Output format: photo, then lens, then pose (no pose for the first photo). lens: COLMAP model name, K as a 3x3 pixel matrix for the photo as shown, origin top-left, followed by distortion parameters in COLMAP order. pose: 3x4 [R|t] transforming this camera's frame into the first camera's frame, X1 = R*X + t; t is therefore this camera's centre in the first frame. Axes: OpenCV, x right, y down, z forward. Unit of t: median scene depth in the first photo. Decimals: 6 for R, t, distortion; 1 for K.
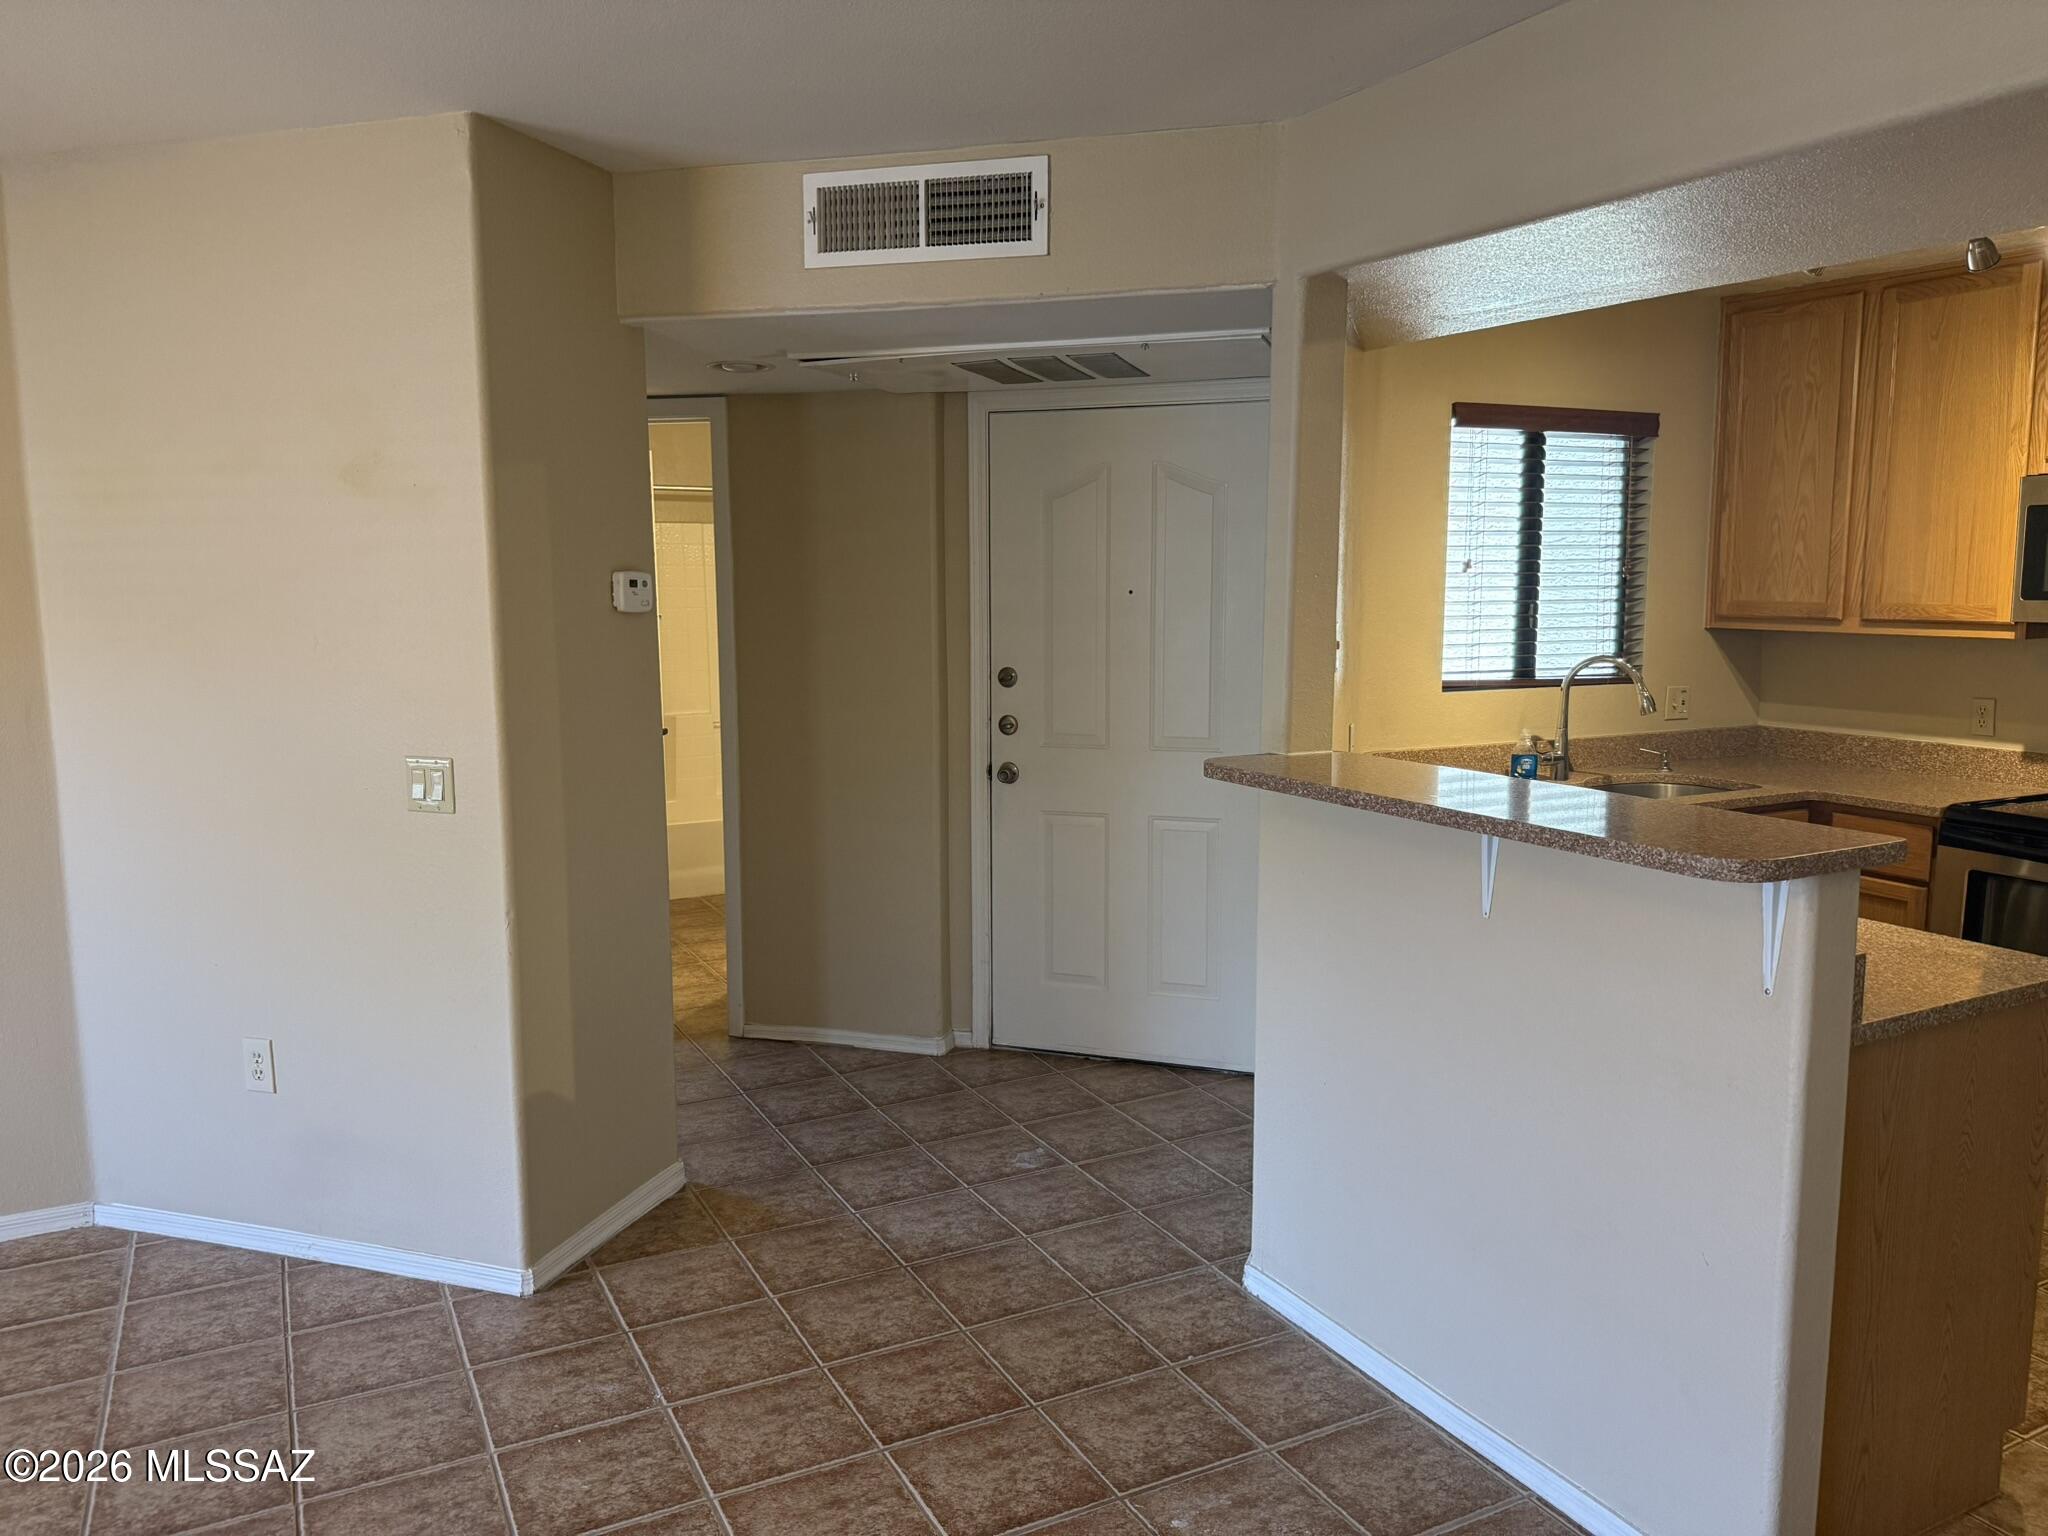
lens RADIAL K [[1467.2, 0, 1024.0], [0, 1467.2, 768.0], [0, 0, 1]] dist [0.000208, -0.001188]
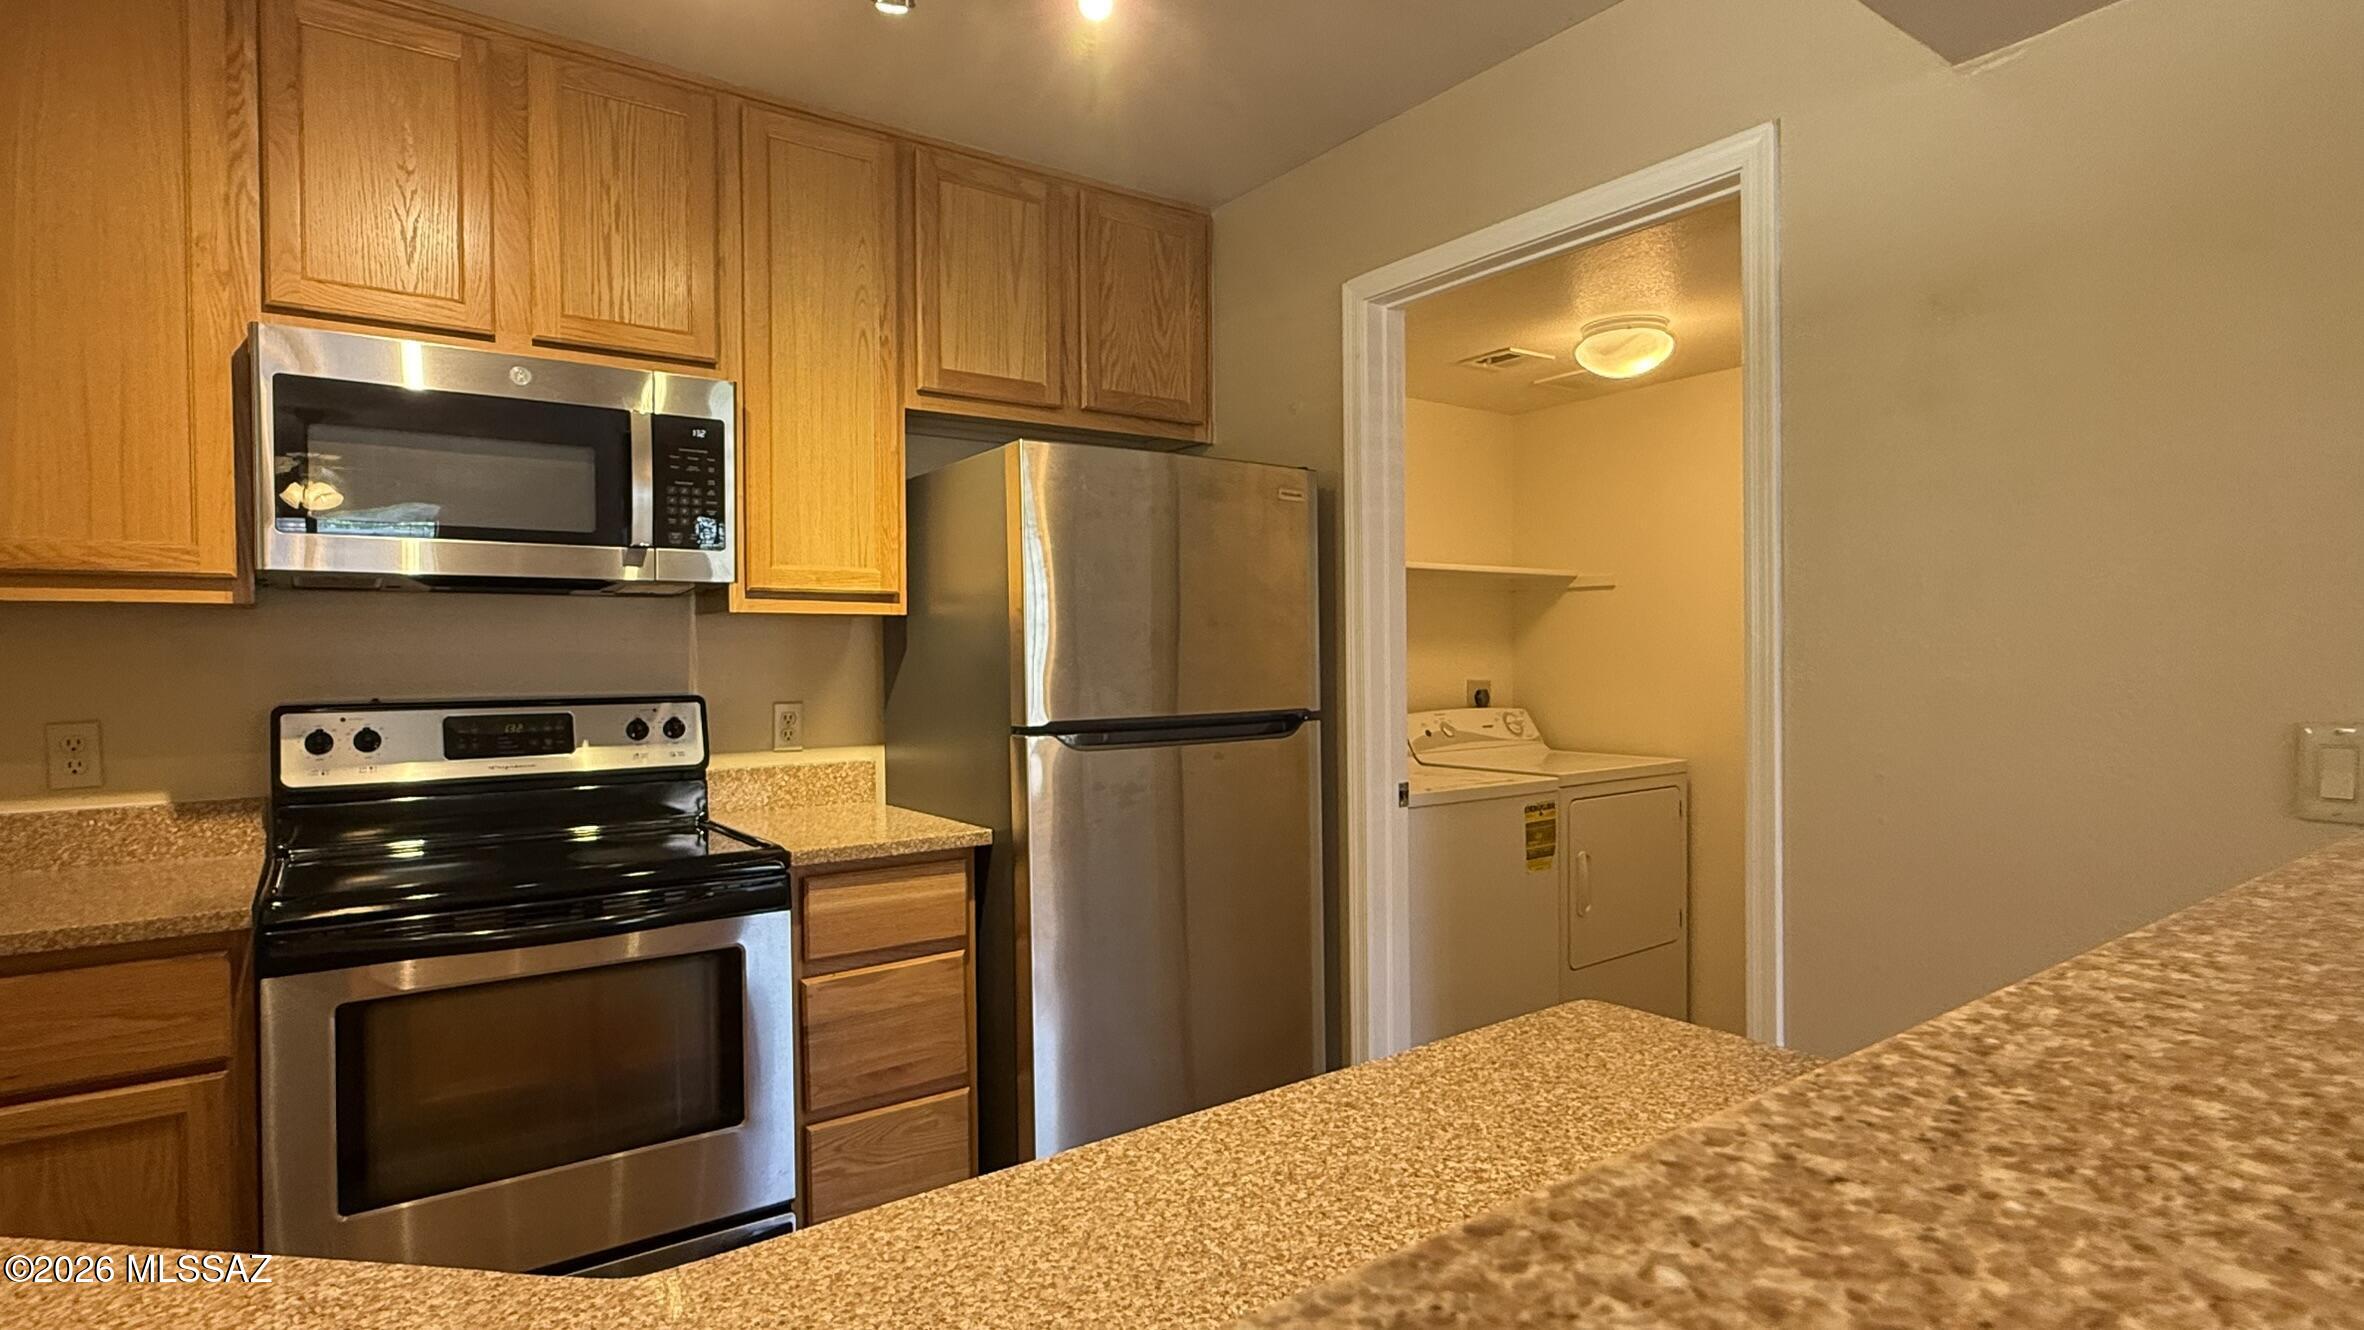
lens RADIAL K [[1180.5, 0, 1181.1], [0, 1180.5, 670.4], [0, 0, 1]] dist [0.000157, 0.000525]
pose [[-0.143074, -0.005701, 0.989696, 0.140682], [0.142435, 0.989455, 0.026291, -0.018302], [-0.979409, 0.144729, -0.140754, 0.632135]]
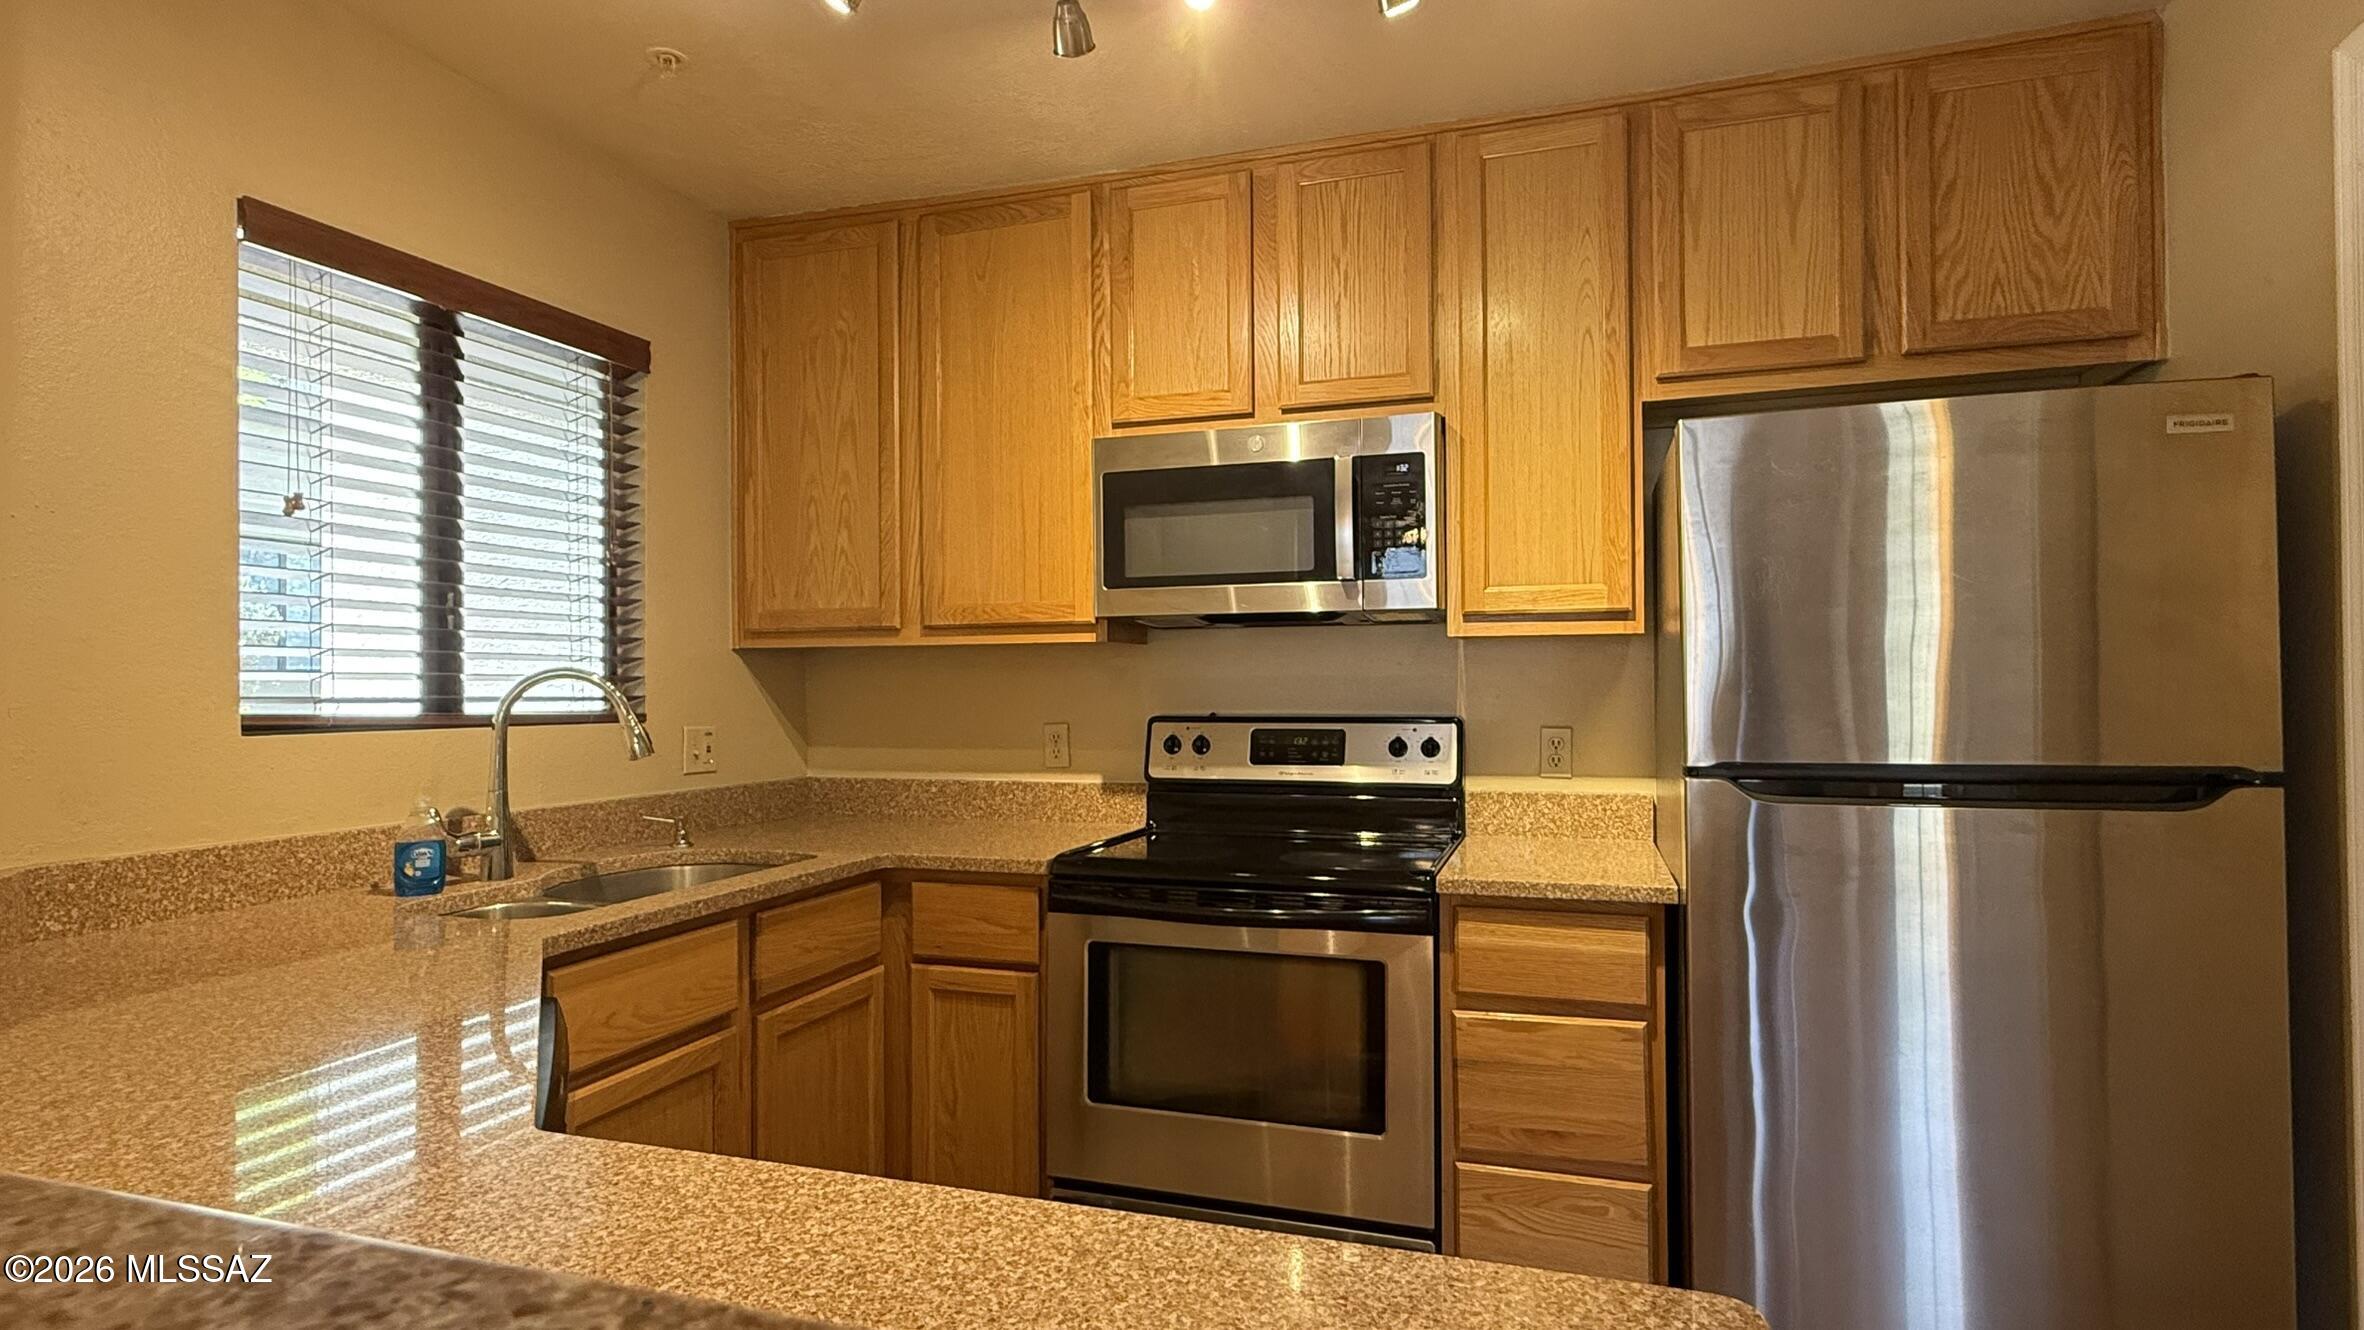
lens RADIAL K [[1180.5, 0, 1181.1], [0, 1180.5, 670.4], [0, 0, 1]] dist [0.000157, 0.000525]
pose [[0.717997, 0.007684, 0.696004, 0.229122], [0.096535, 0.989176, -0.110506, 0.004065], [-0.689319, 0.146531, 0.709484, 0.456213]]
